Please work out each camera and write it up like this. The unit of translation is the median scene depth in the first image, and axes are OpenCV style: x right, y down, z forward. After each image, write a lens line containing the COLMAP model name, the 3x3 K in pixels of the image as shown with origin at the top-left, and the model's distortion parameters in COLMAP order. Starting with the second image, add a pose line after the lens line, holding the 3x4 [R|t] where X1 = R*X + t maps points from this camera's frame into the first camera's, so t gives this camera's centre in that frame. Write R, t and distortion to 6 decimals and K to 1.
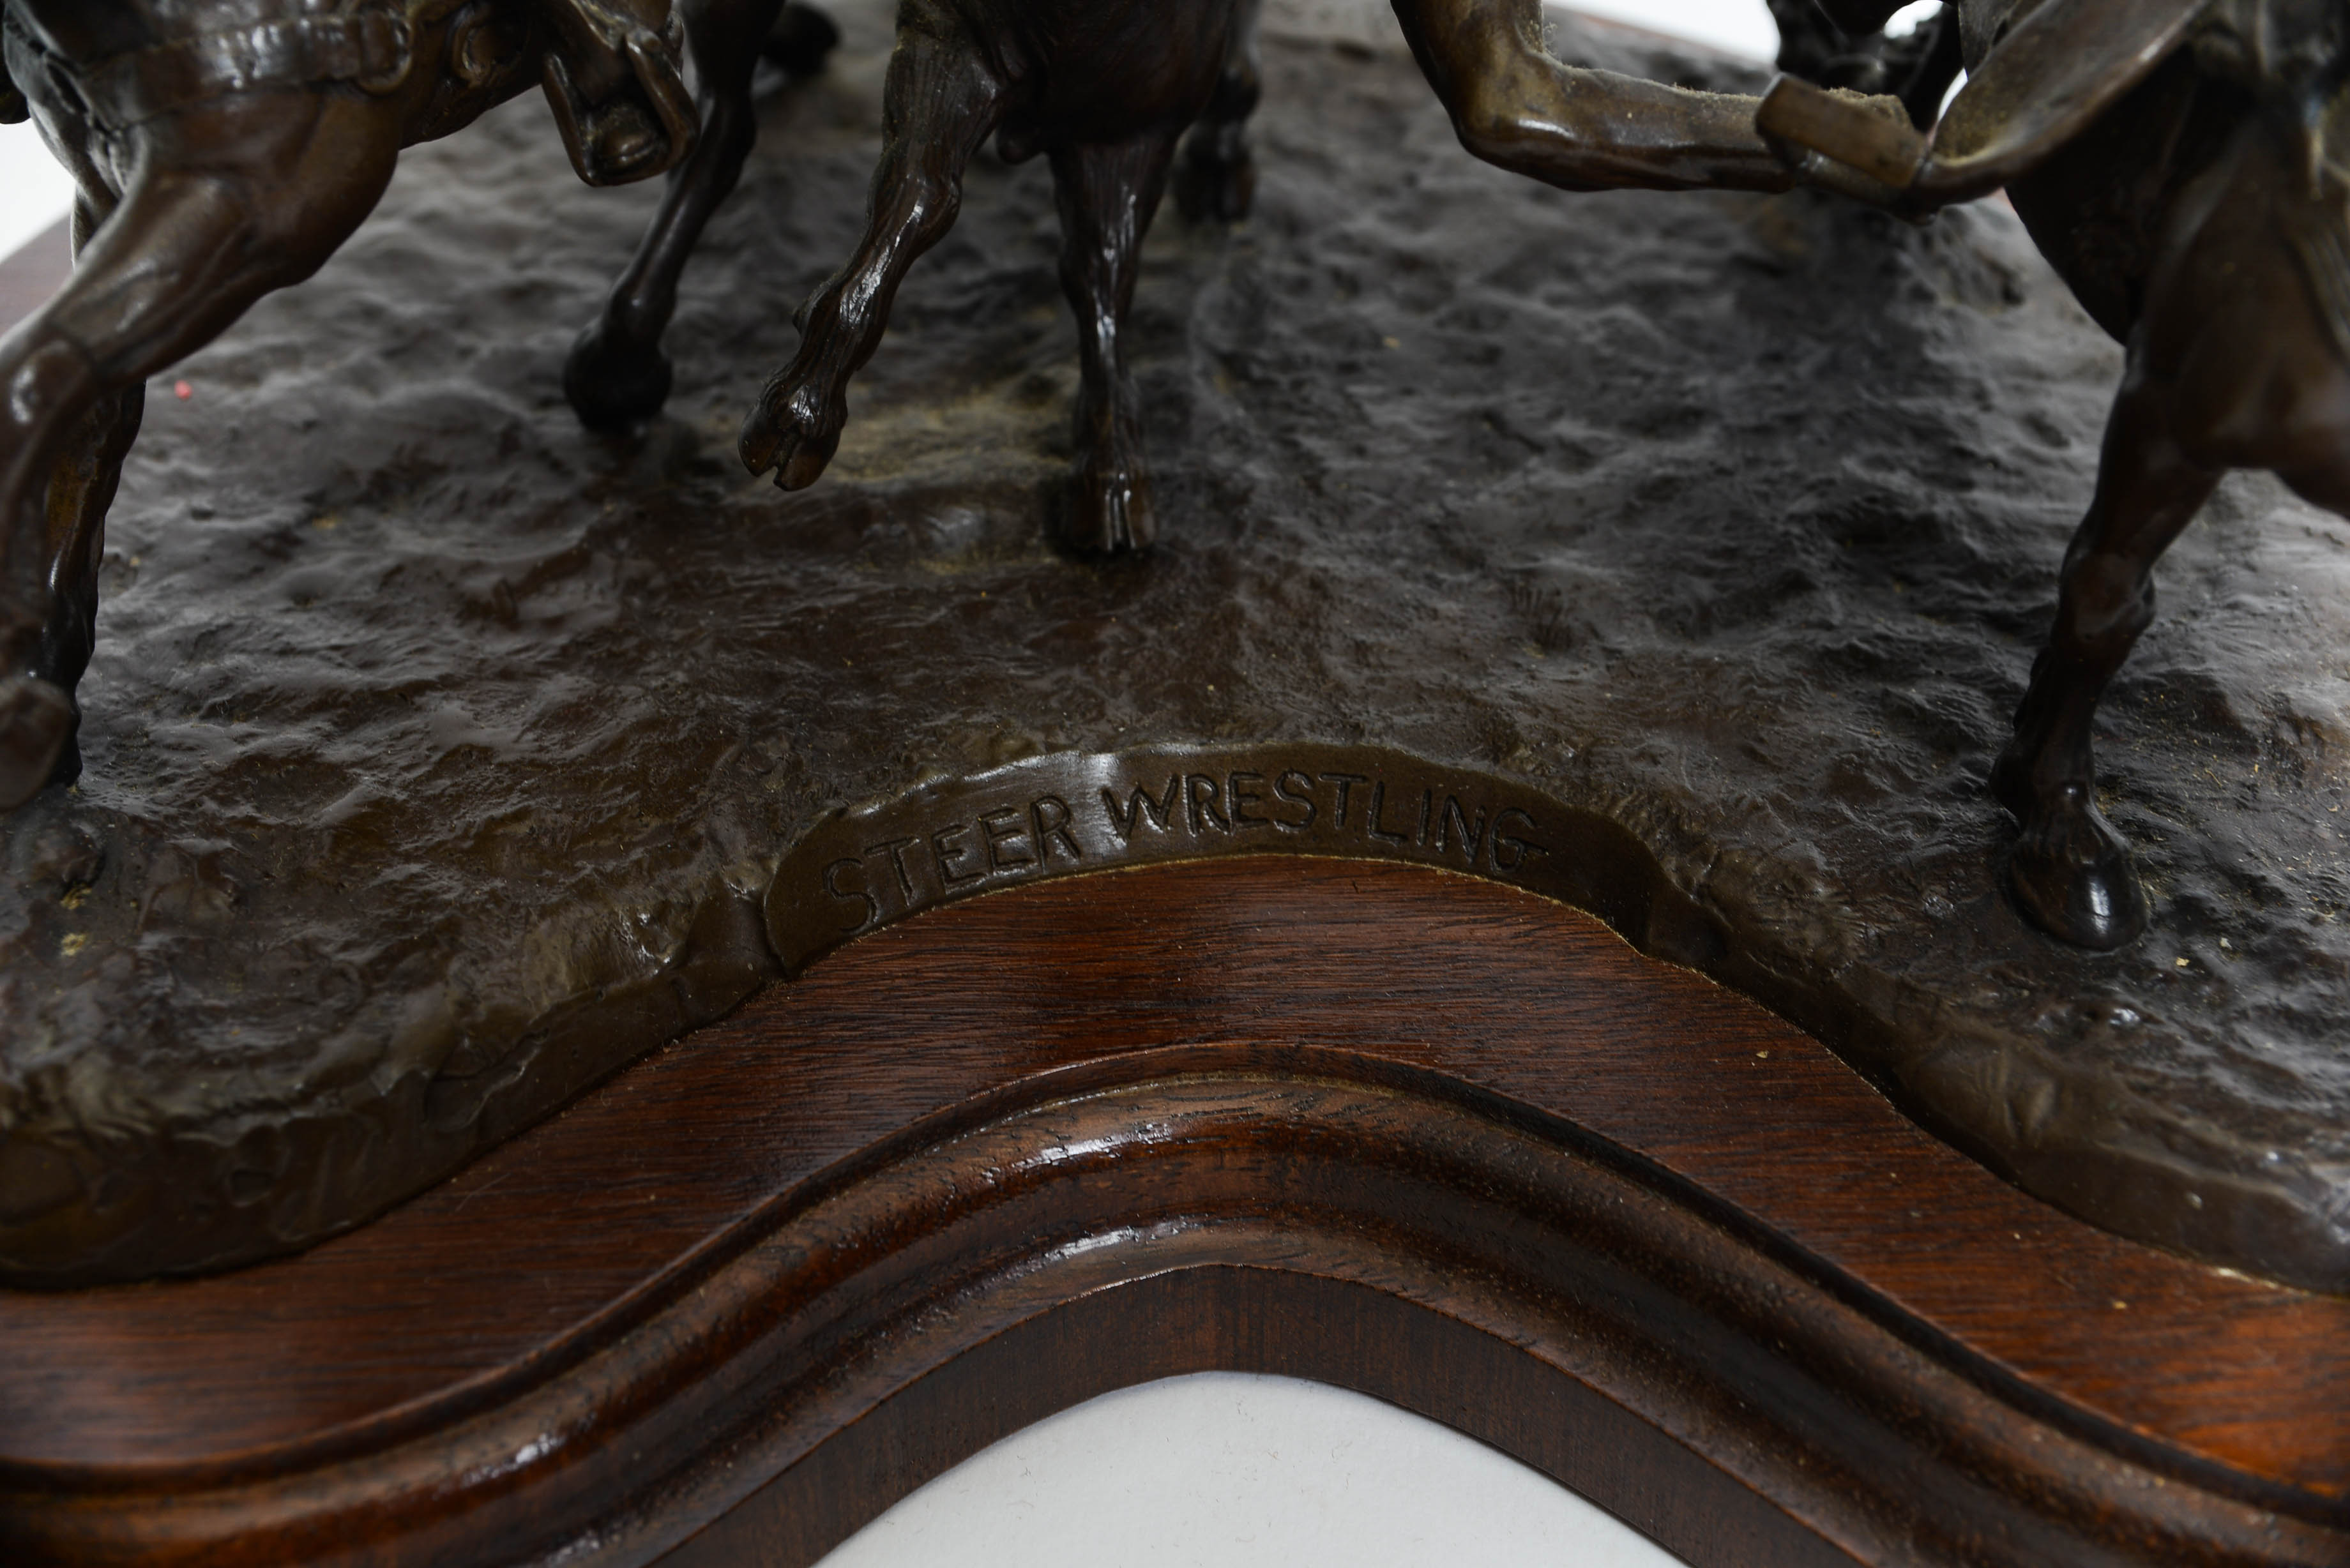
lens RADIAL K [[3371.1, 0, 1173.3], [0, 3371.1, 781.1], [0, 0, 1]] dist [0.026884, 0.000000]
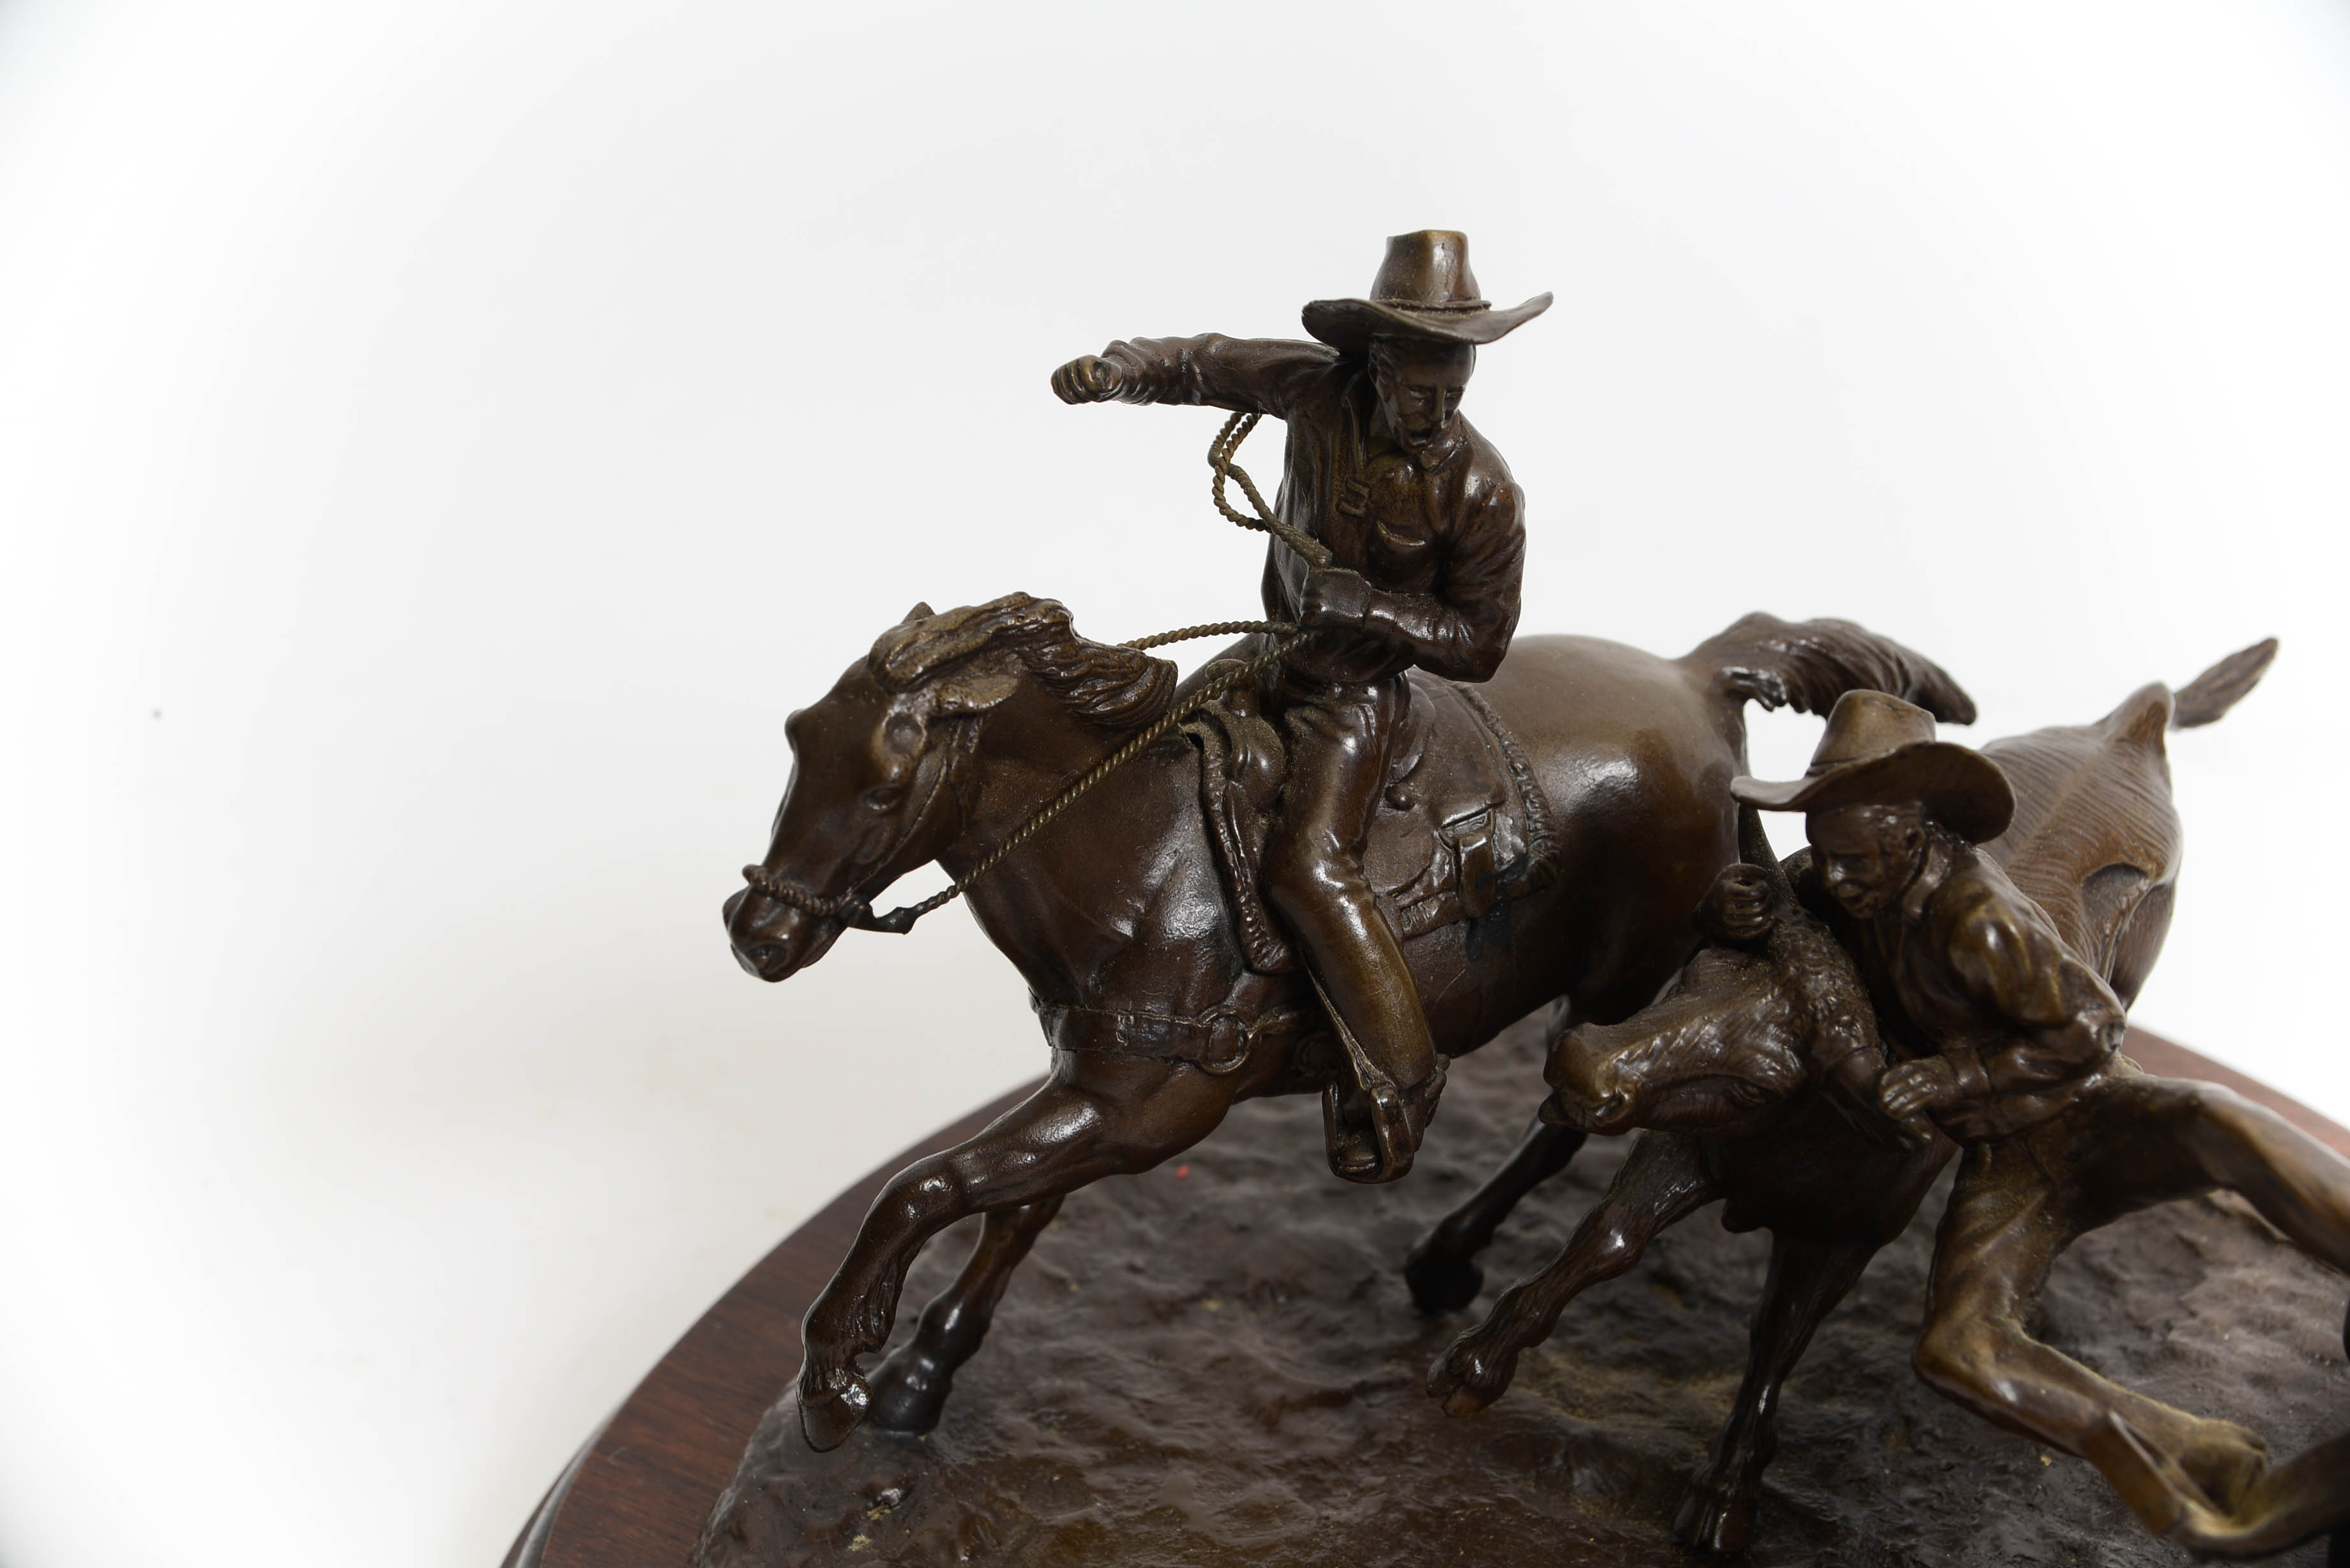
lens RADIAL K [[3371.1, 0, 1172.6], [0, 3371.1, 783.0], [0, 0, 1]] dist [0.026884, 0.000000]
pose [[0.827448, 0.271290, -0.491662, 0.376063], [-0.349111, 0.934311, -0.072006, -0.181444], [0.439830, 0.231226, 0.867804, -0.261719]]
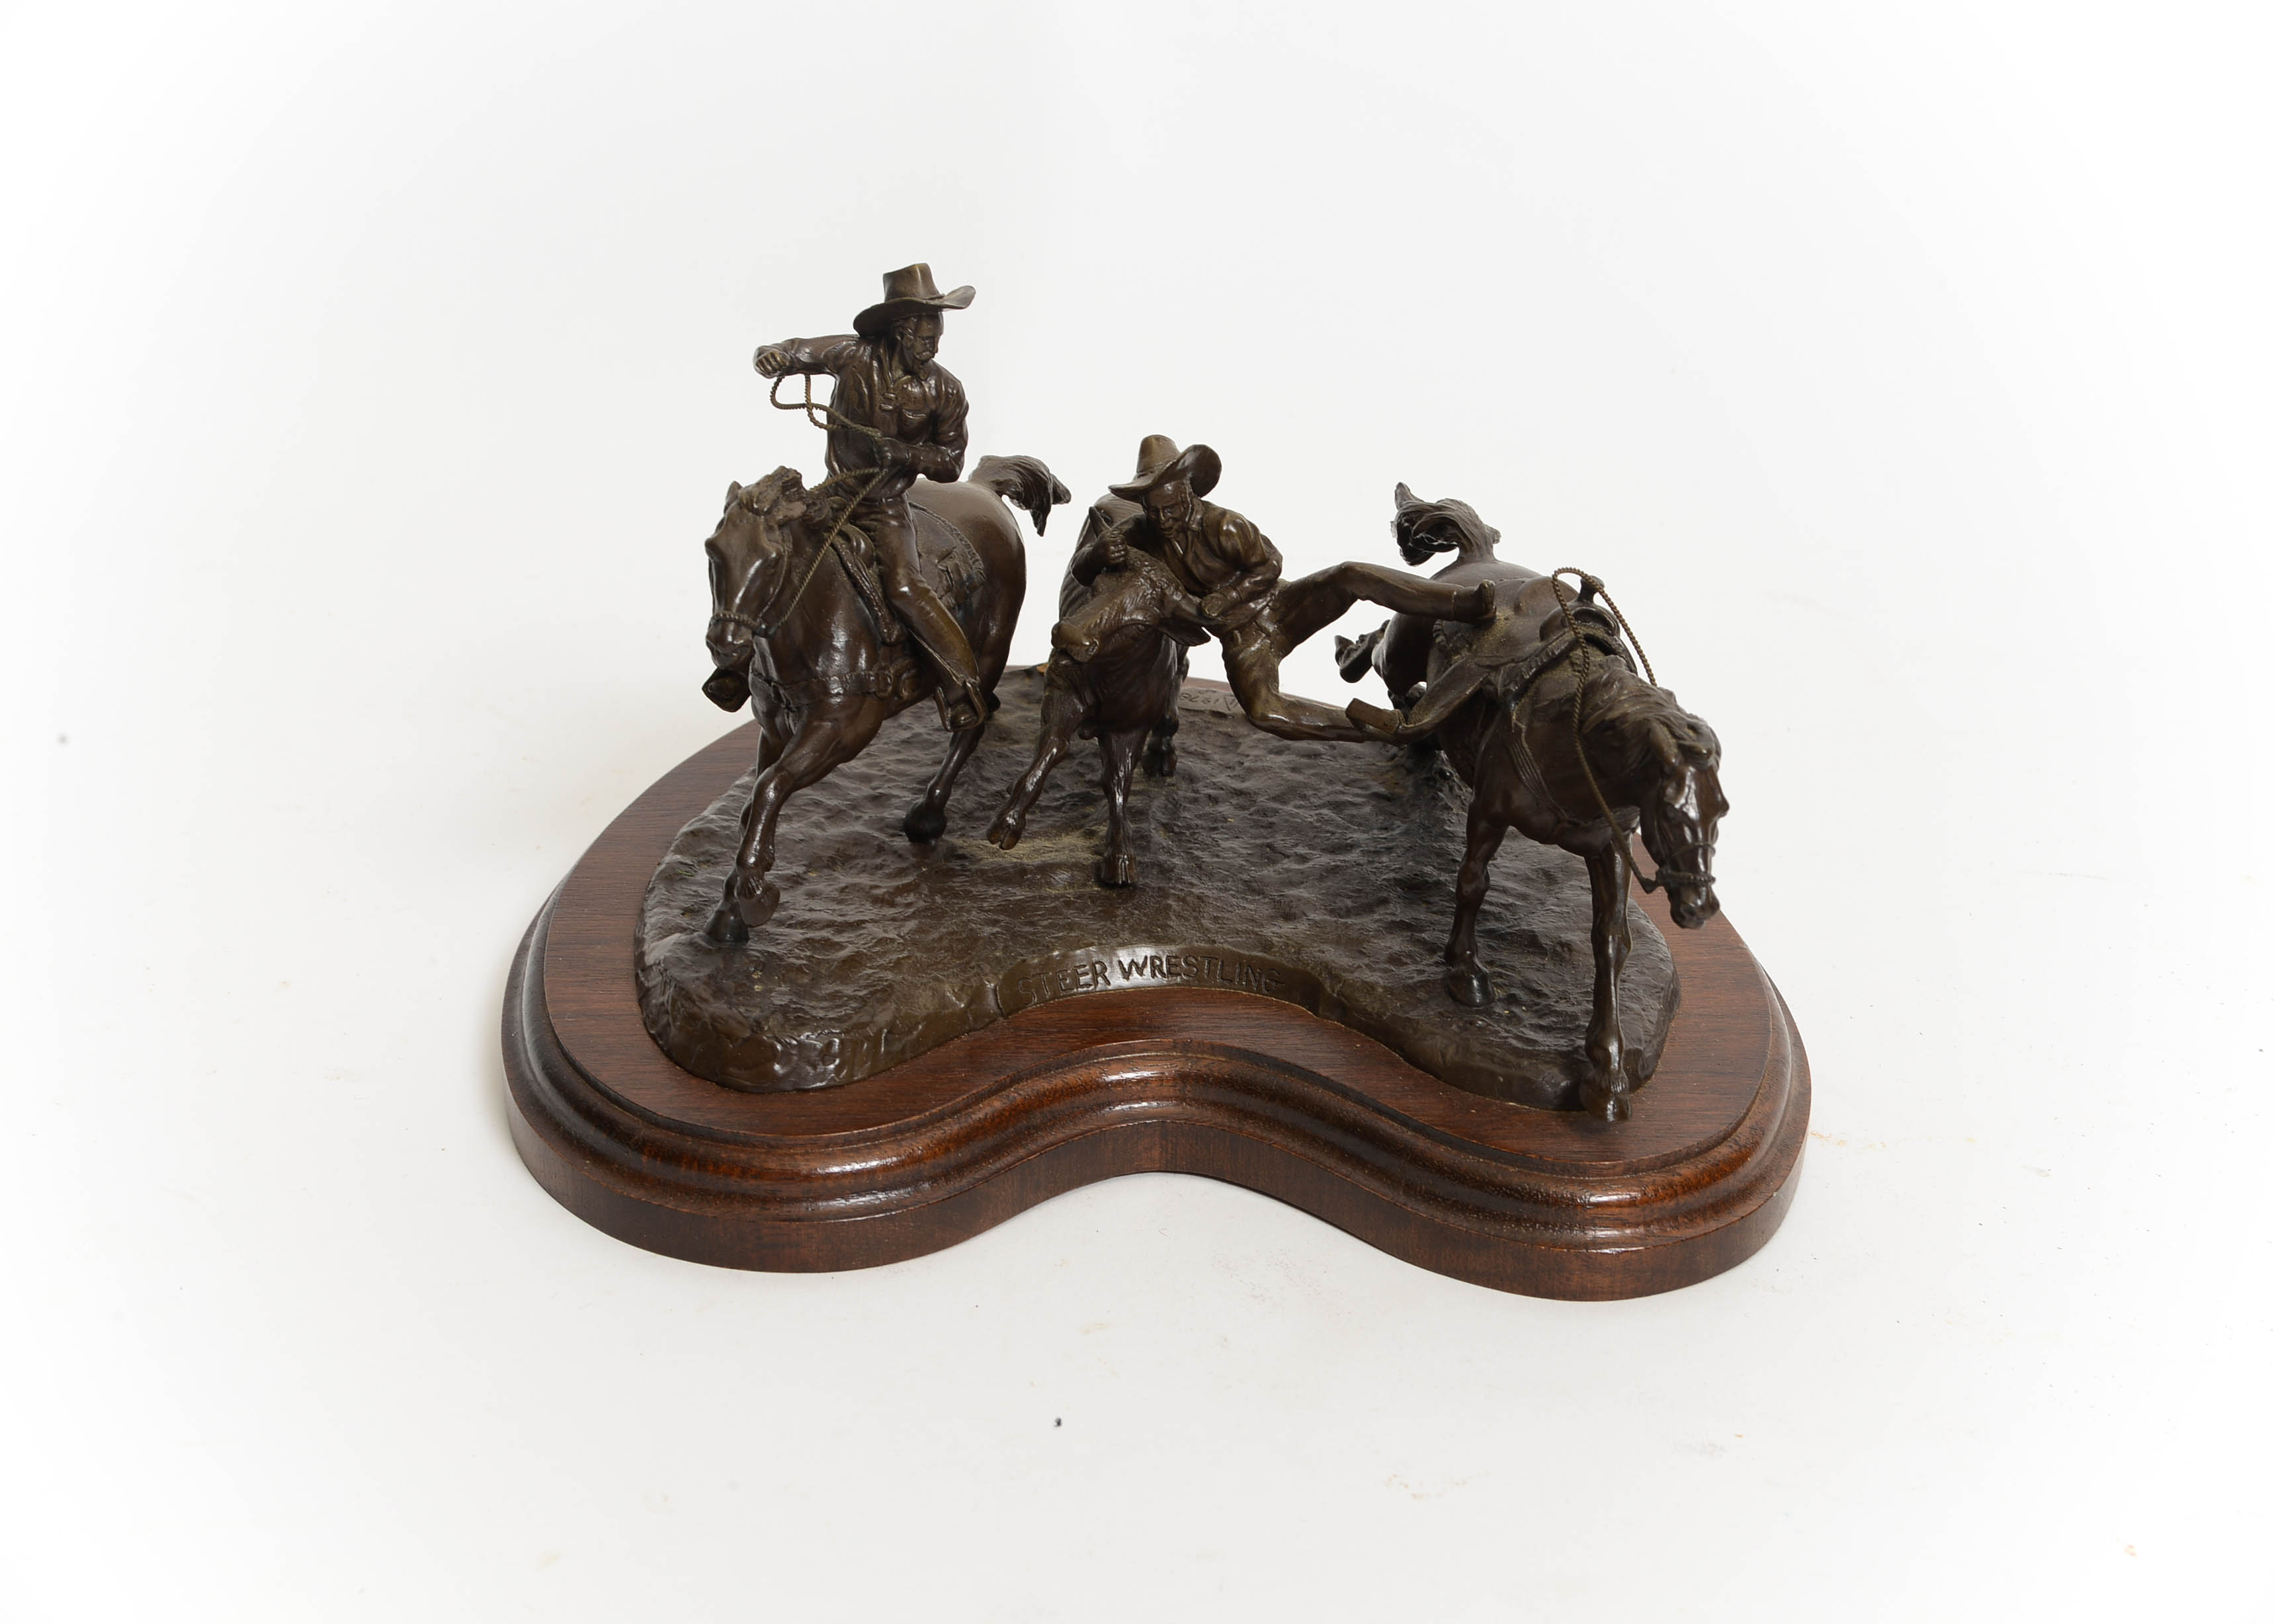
lens RADIAL K [[3429.3, 0, 1134.4], [0, 3429.3, 813.7], [0, 0, 1]] dist [0.207543, 0.000000]
pose [[0.999731, 0.016881, 0.015935, -0.052705], [-0.012822, 0.973770, -0.227173, 0.497144], [-0.019352, 0.226907, 0.973724, -1.648004]]
